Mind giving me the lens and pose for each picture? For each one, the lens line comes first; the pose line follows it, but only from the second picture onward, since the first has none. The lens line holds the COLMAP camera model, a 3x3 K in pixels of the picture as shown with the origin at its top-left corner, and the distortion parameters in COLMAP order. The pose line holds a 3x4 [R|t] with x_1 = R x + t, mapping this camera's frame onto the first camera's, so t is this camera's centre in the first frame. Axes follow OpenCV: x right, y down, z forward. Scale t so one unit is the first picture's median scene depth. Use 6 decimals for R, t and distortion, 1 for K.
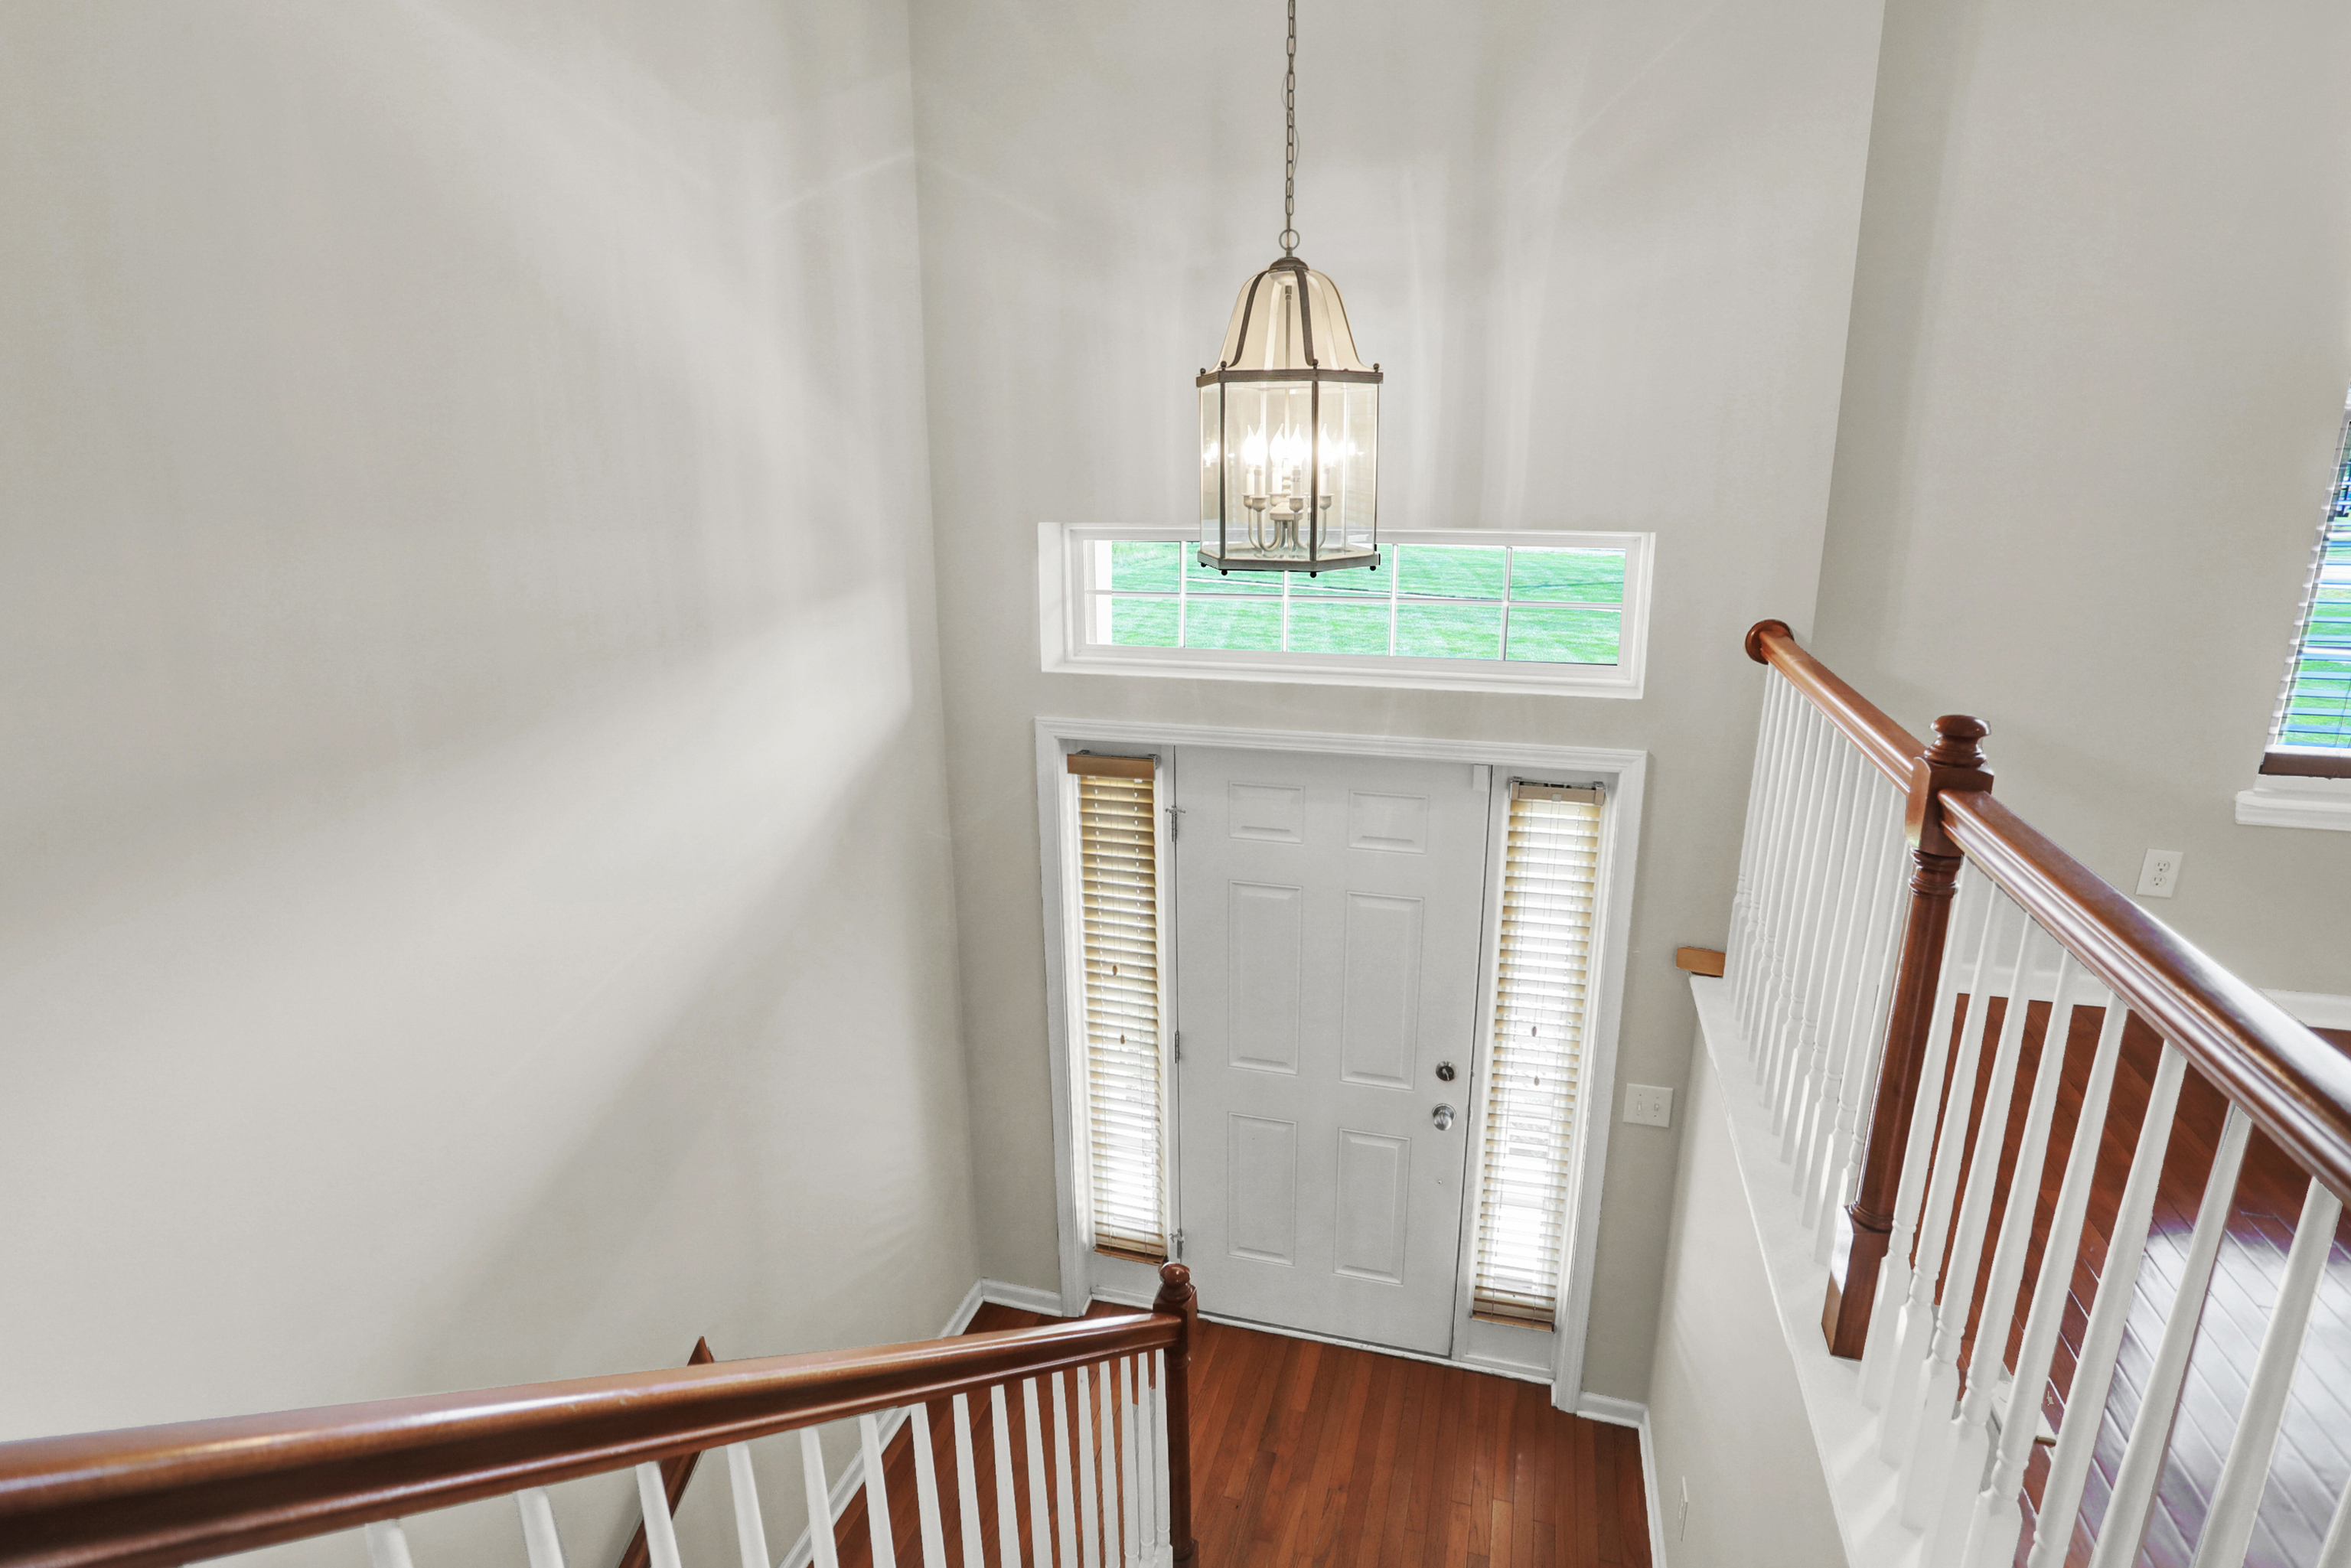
lens RADIAL K [[1179.2, 0, 1188.0], [0, 1179.2, 802.1], [0, 0, 1]] dist [-0.048636, 0.015337]
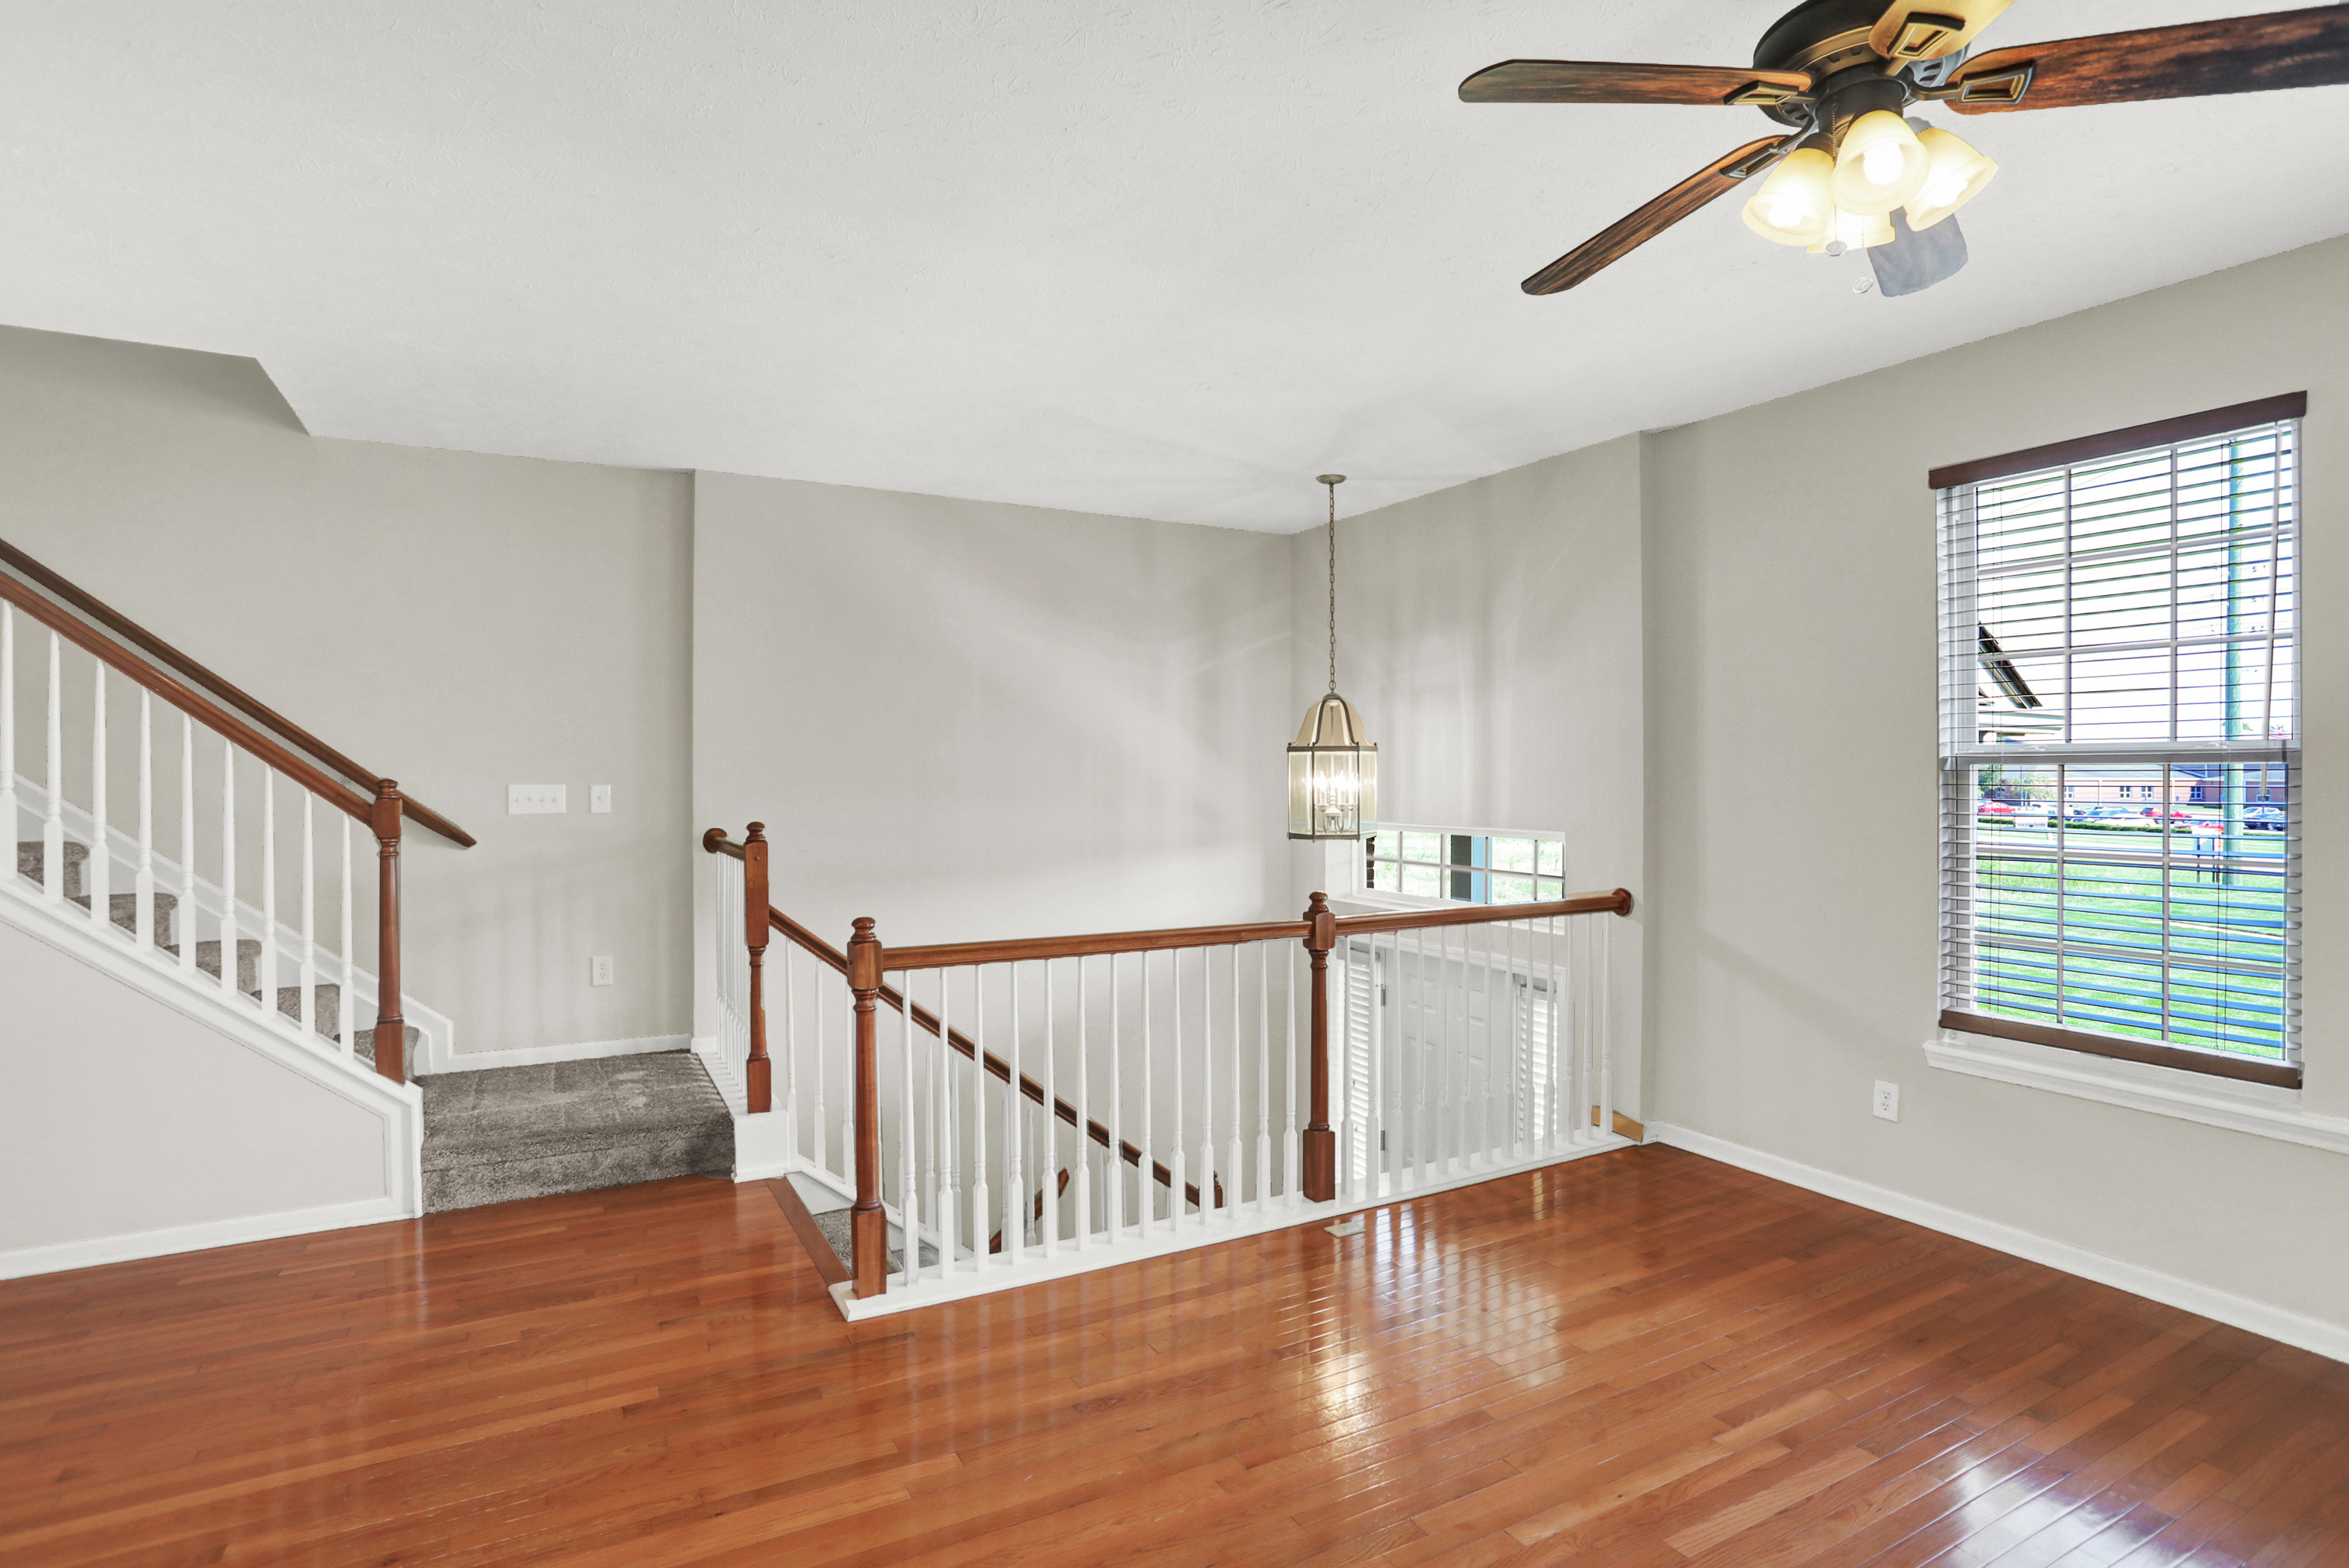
lens RADIAL K [[1178.1, 0, 1174.7], [0, 1178.1, 774.3], [0, 0, 1]] dist [-0.048636, 0.015337]
pose [[0.719900, 0.012298, -0.693969, 1.157238], [-0.197900, 0.961976, -0.188248, 0.111356], [0.665266, 0.272856, 0.694961, -0.538613]]
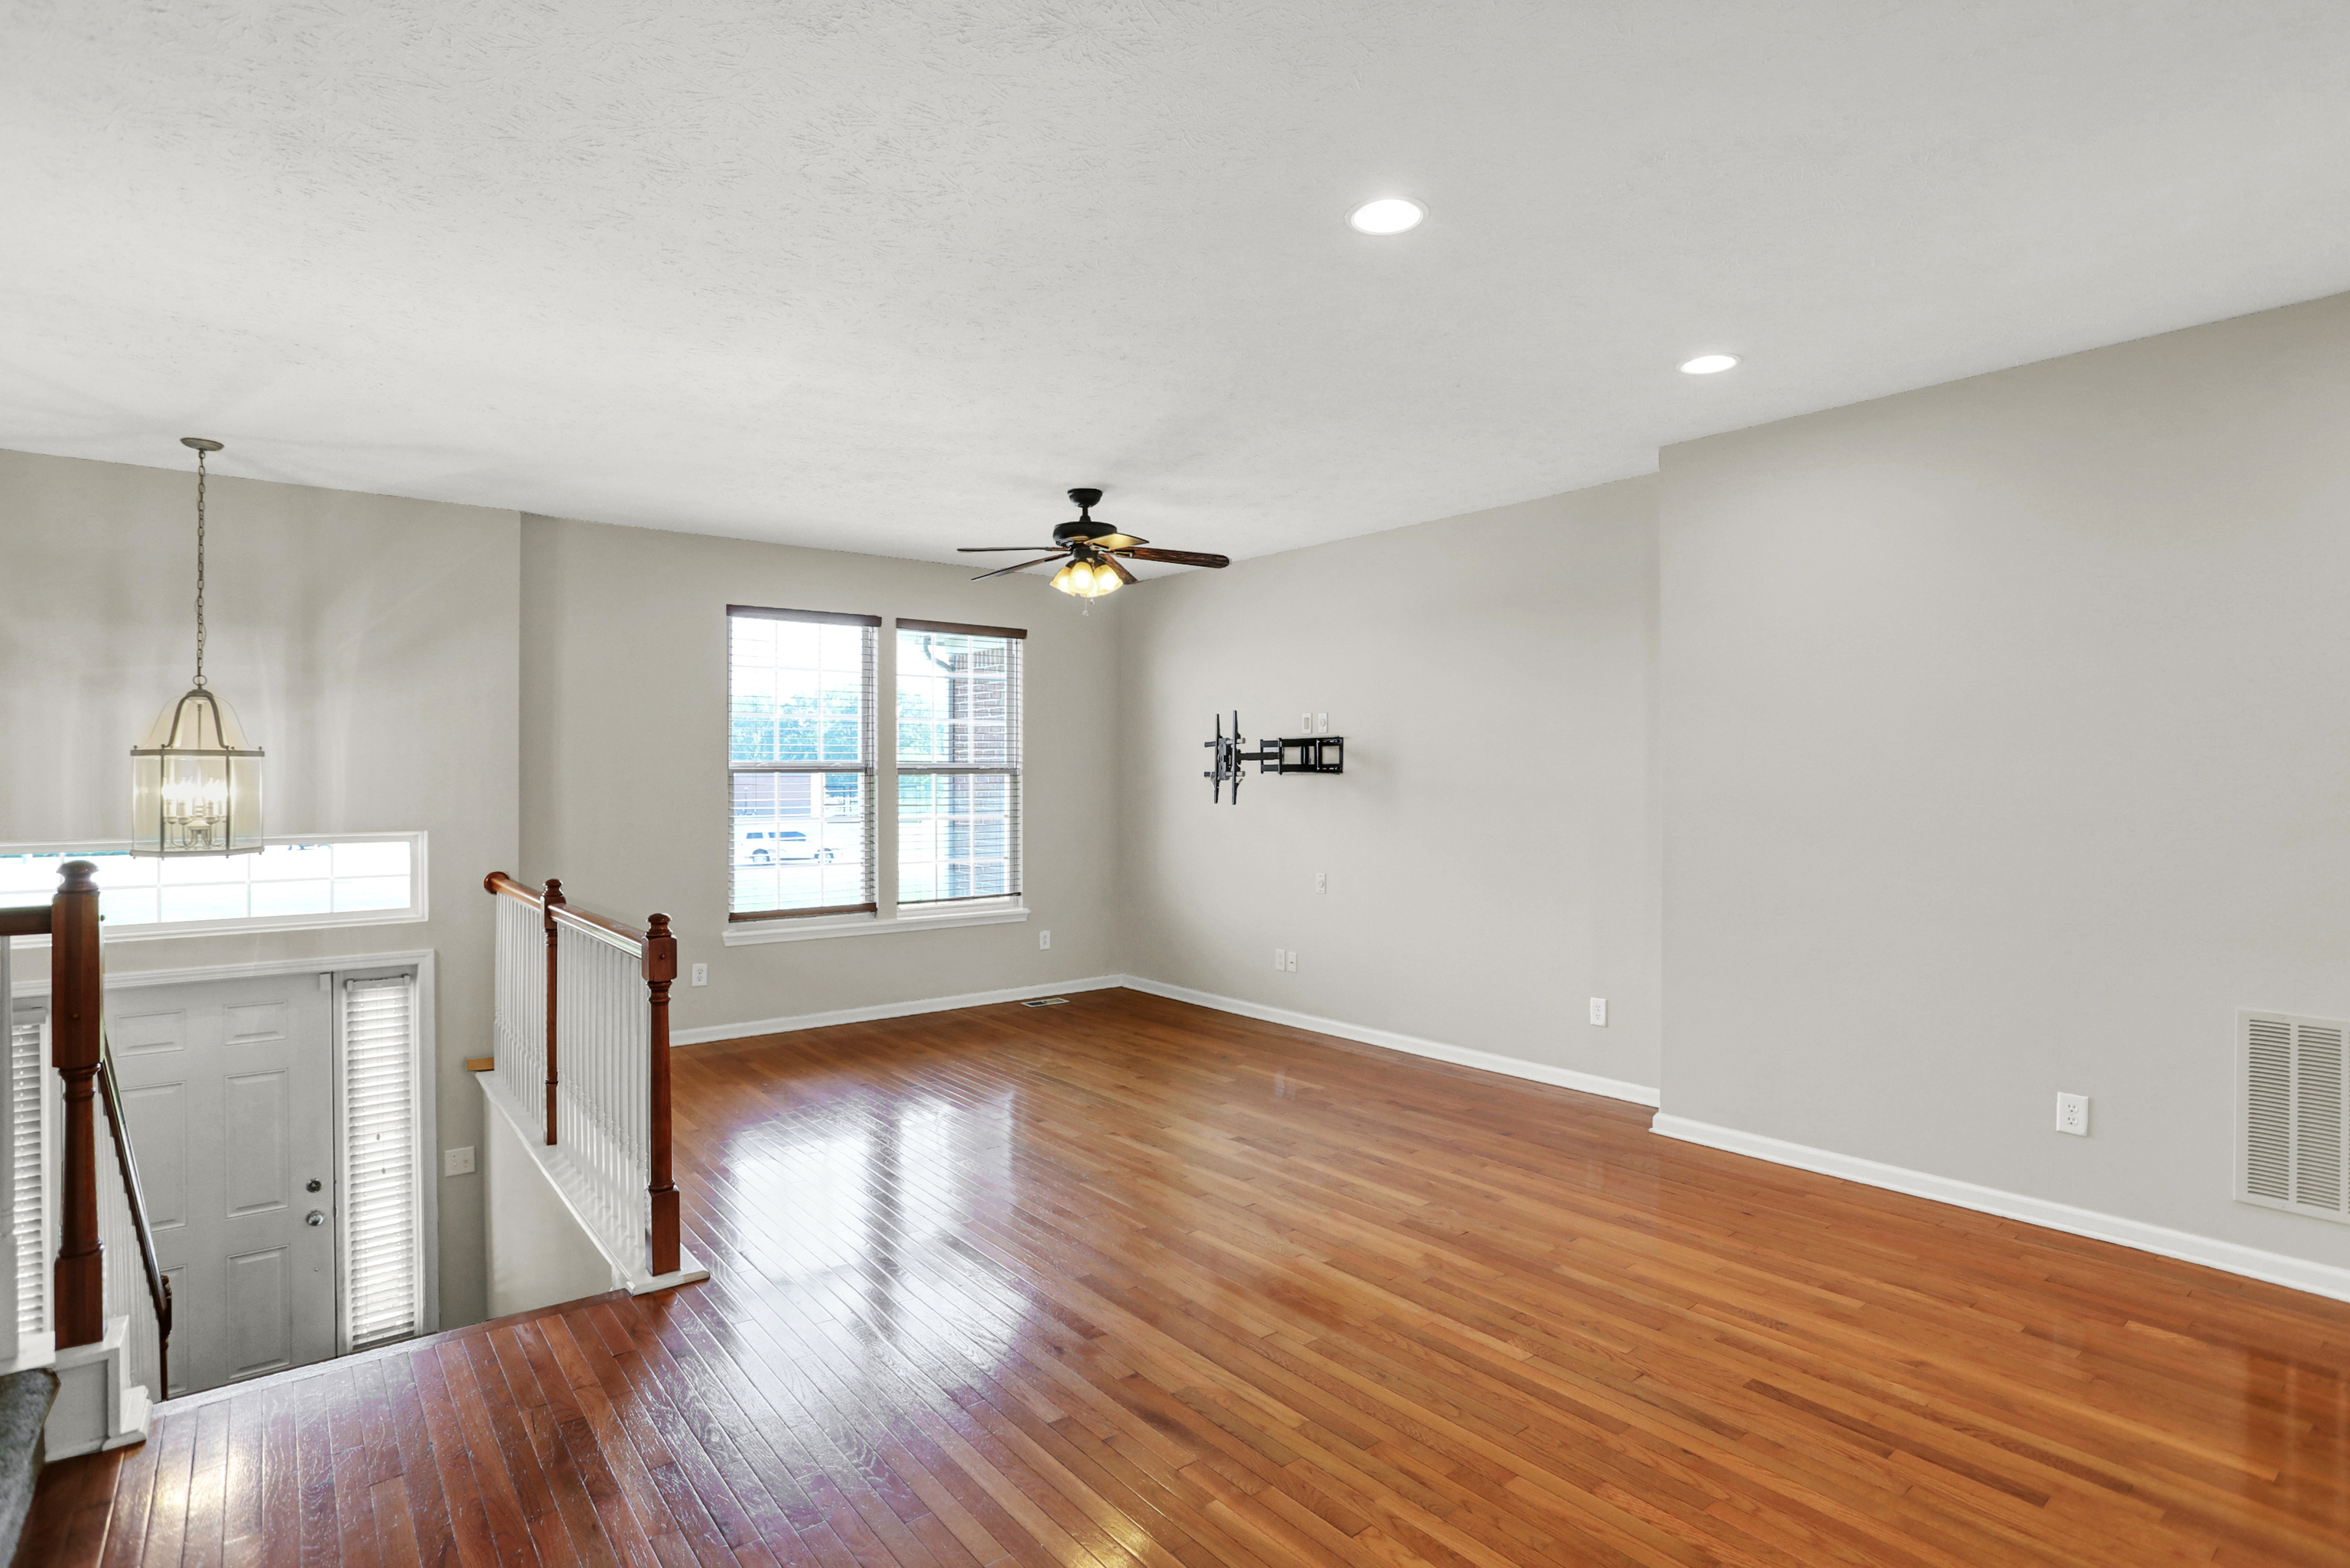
lens RADIAL K [[1178.7, 0, 1178.3], [0, 1178.7, 763.0], [0, 0, 1]] dist [-0.048636, 0.015337]
pose [[0.568055, 0.016876, 0.822818, -0.449306], [0.223641, 0.959002, -0.174066, 0.260609], [-0.792022, 0.282895, 0.540991, -1.000085]]
